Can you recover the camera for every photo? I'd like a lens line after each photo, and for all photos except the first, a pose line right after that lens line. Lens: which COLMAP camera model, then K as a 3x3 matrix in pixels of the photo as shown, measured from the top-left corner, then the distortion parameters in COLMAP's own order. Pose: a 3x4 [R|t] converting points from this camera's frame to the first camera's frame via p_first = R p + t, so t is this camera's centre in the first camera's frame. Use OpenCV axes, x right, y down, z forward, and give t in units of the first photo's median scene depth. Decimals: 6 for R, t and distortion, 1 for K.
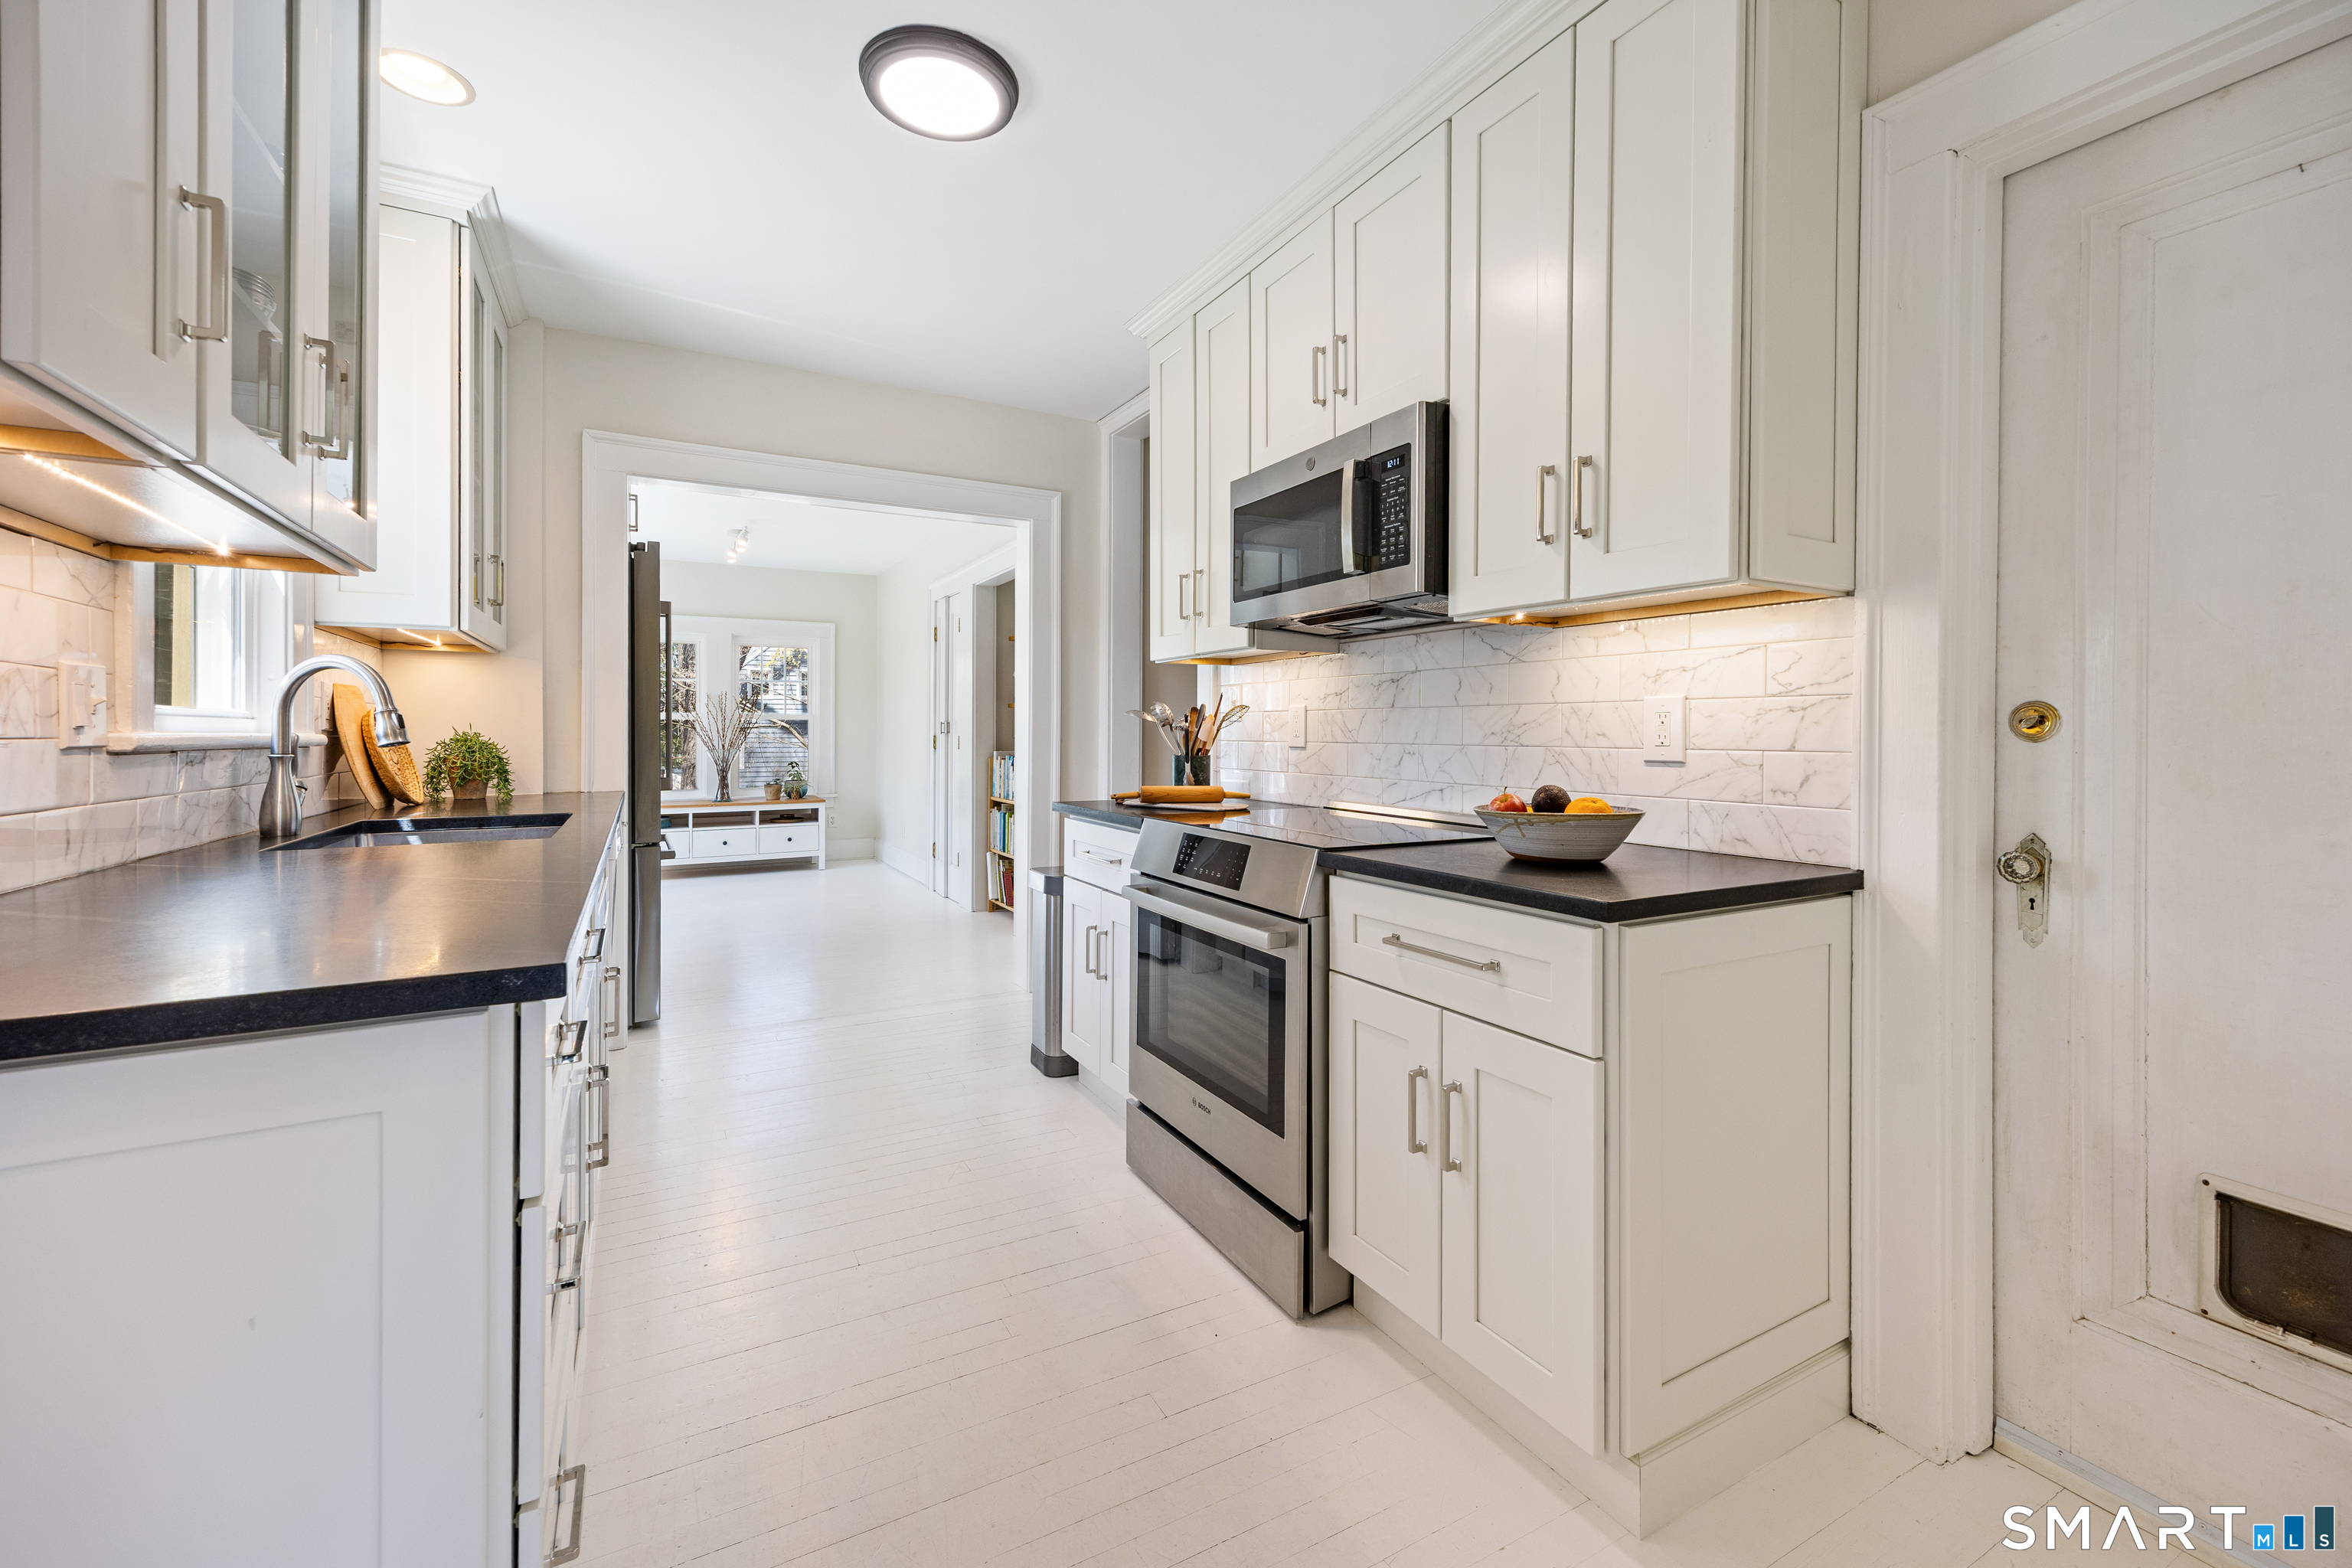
lens RADIAL K [[956.8, 0, 1160.3], [0, 956.8, 731.1], [0, 0, 1]] dist [0.010029, -0.000001]
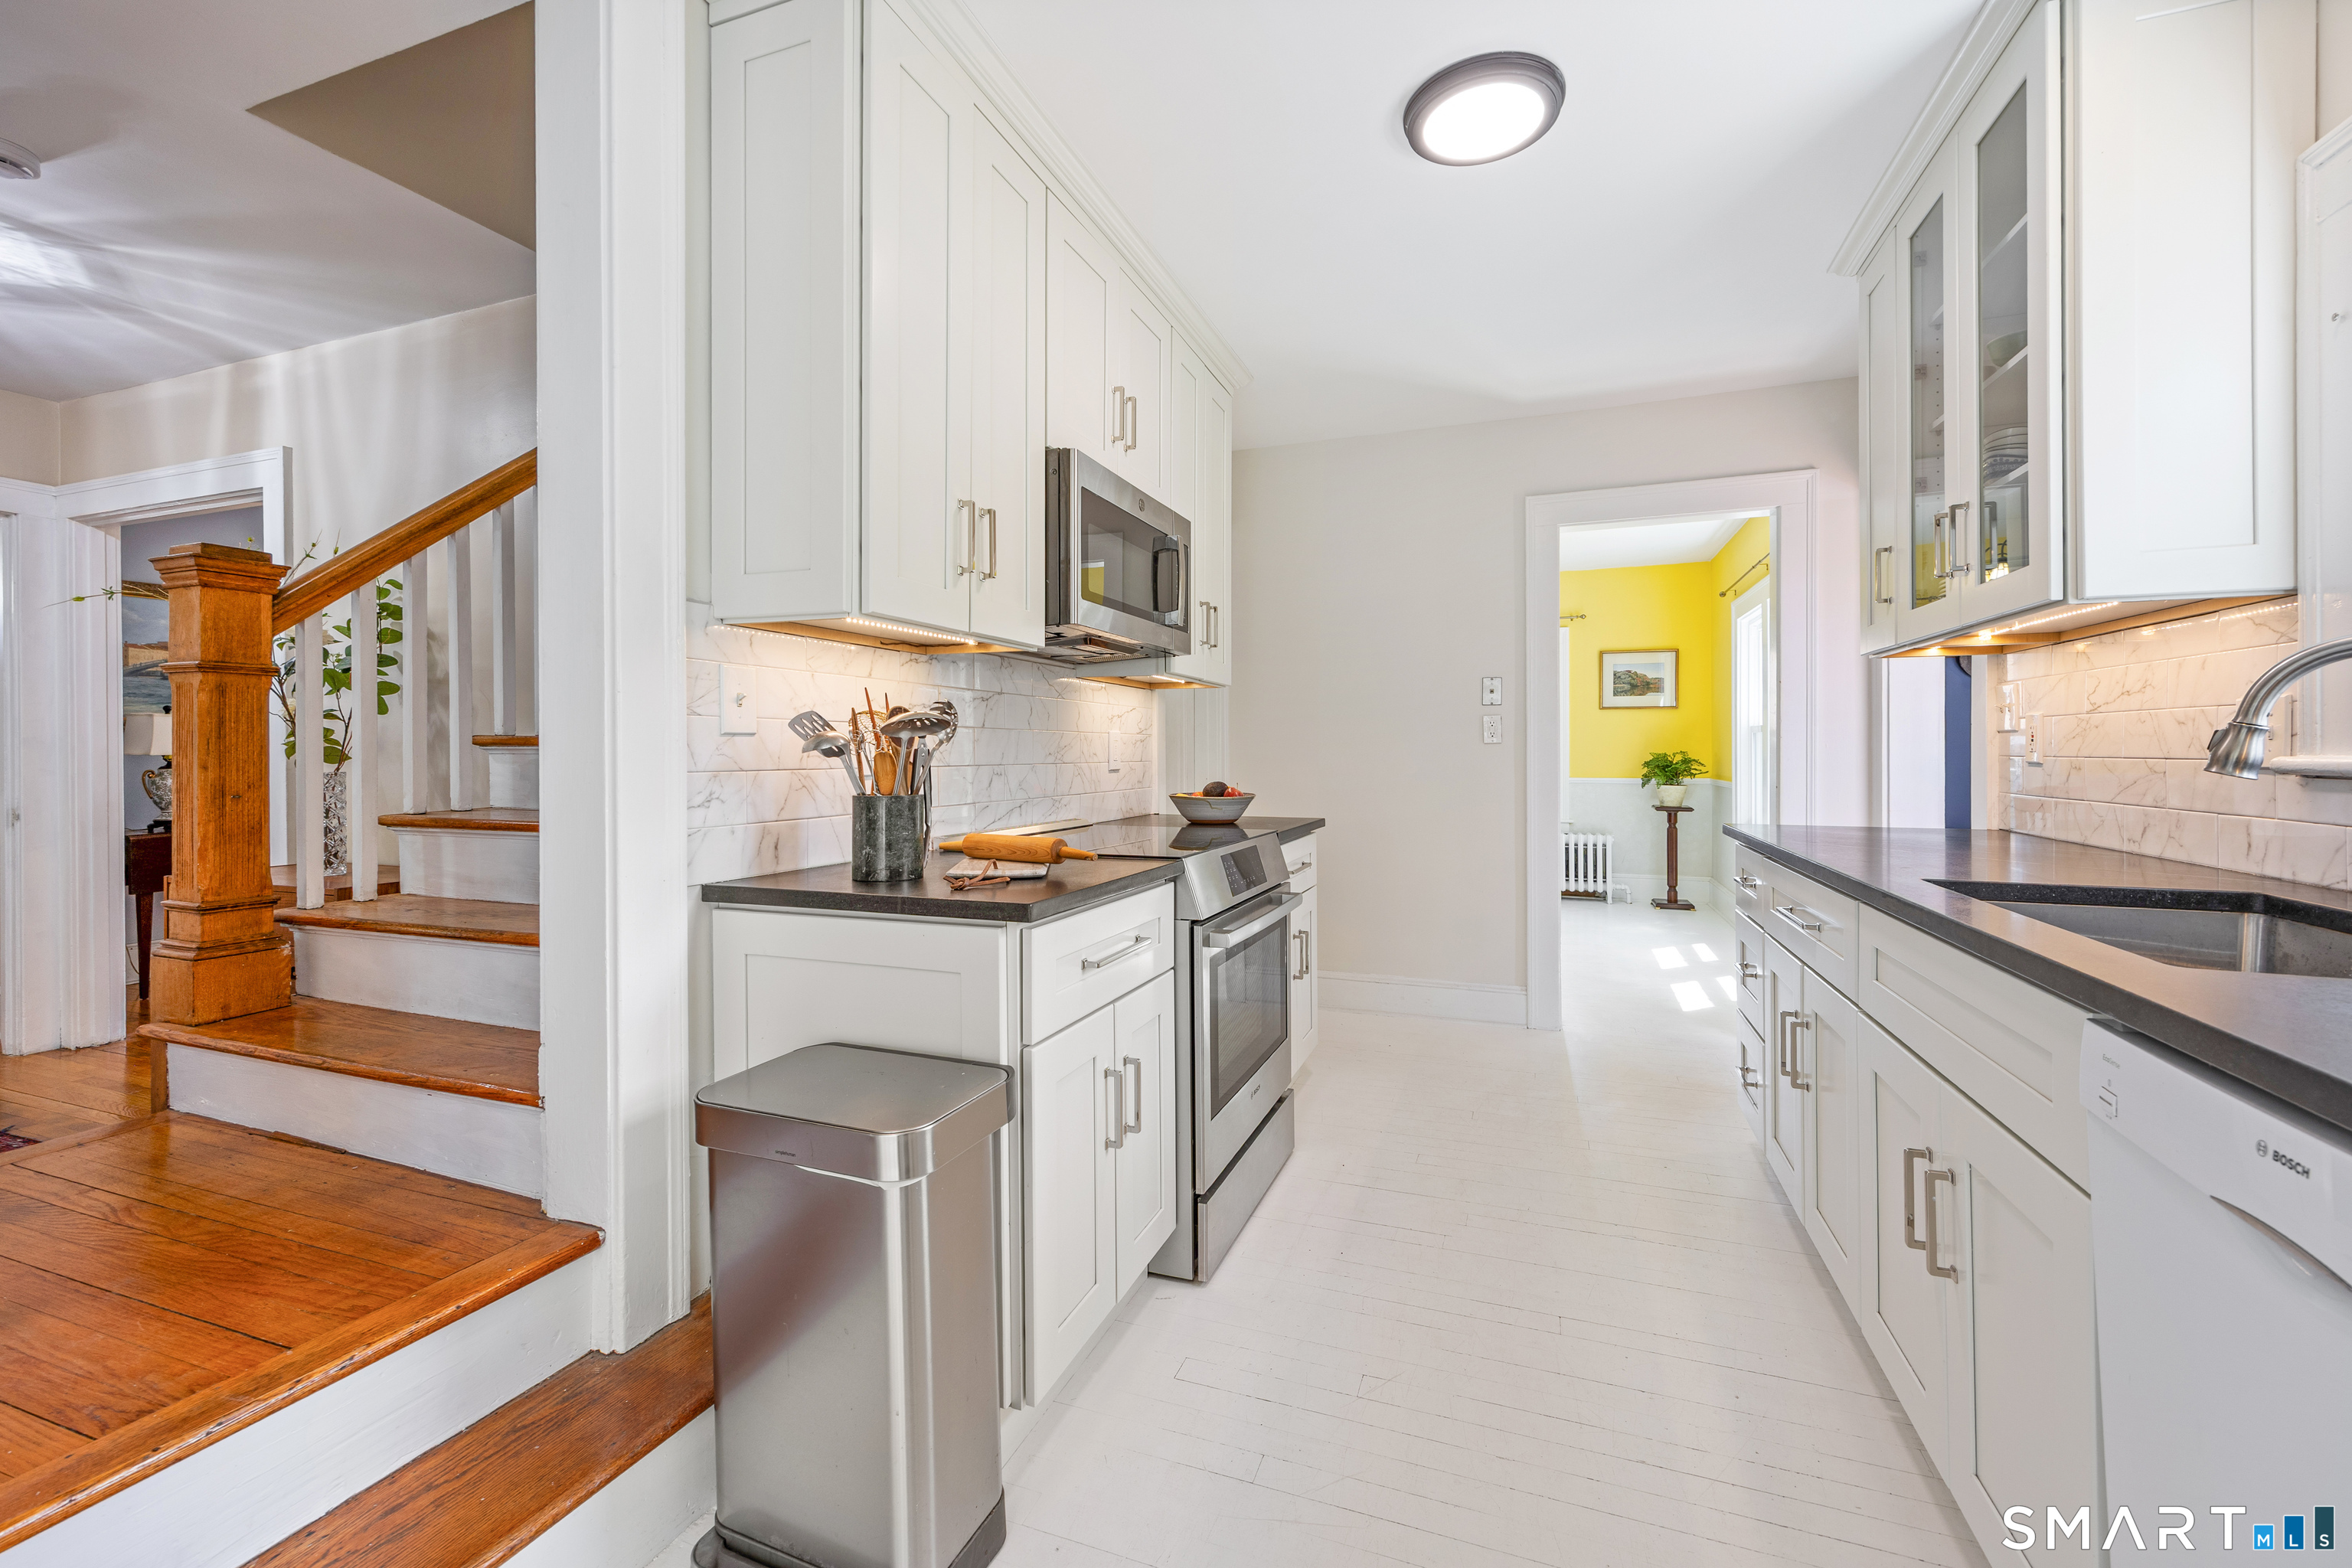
lens RADIAL K [[956.8, 0, 1183.2], [0, 956.8, 765.1], [0, 0, 1]] dist [0.010029, -0.000001]
pose [[-0.657098, -0.002409, 0.753801, -0.638996], [0.008727, 0.999904, 0.010803, 0.004694], [-0.753755, 0.013677, -0.657013, 1.557007]]
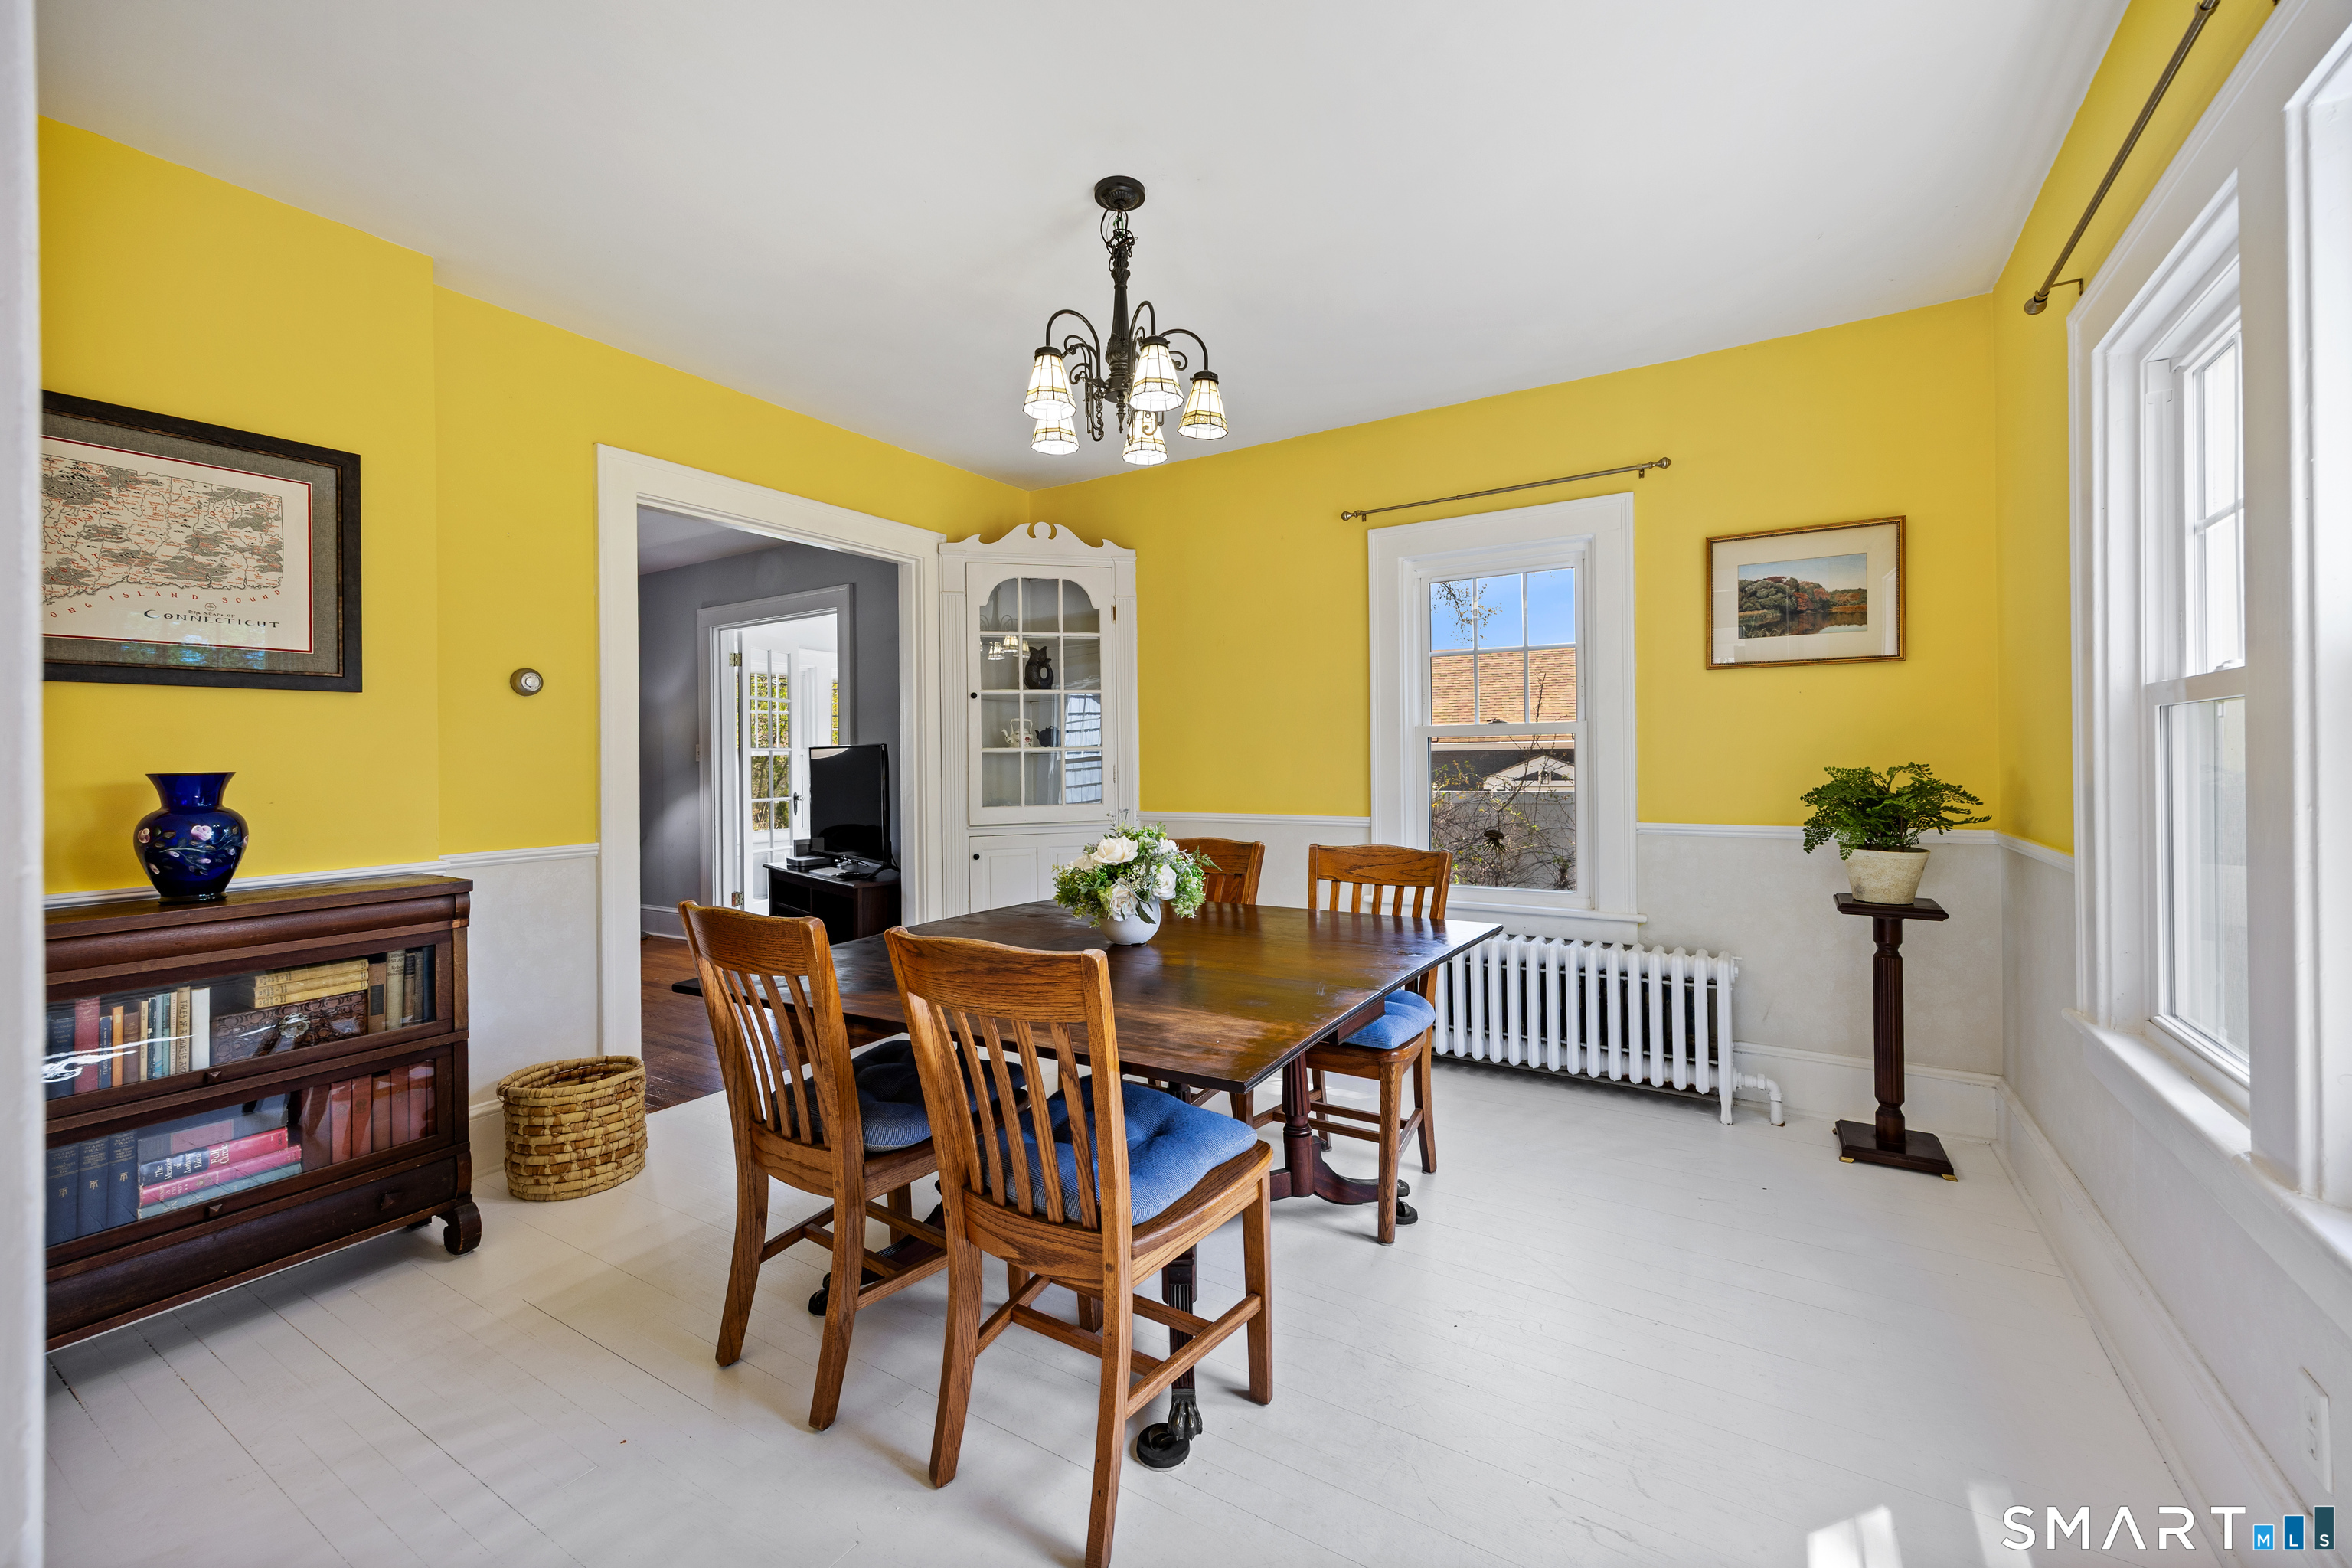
lens RADIAL K [[956.8, 0, 1166.6], [0, 956.8, 769.7], [0, 0, 1]] dist [0.010029, -0.000001]
pose [[-0.486370, 0.004179, 0.873743, -0.464854], [0.007325, 0.999973, -0.000705, 0.005677], [-0.873722, 0.006057, -0.486388, 1.082723]]
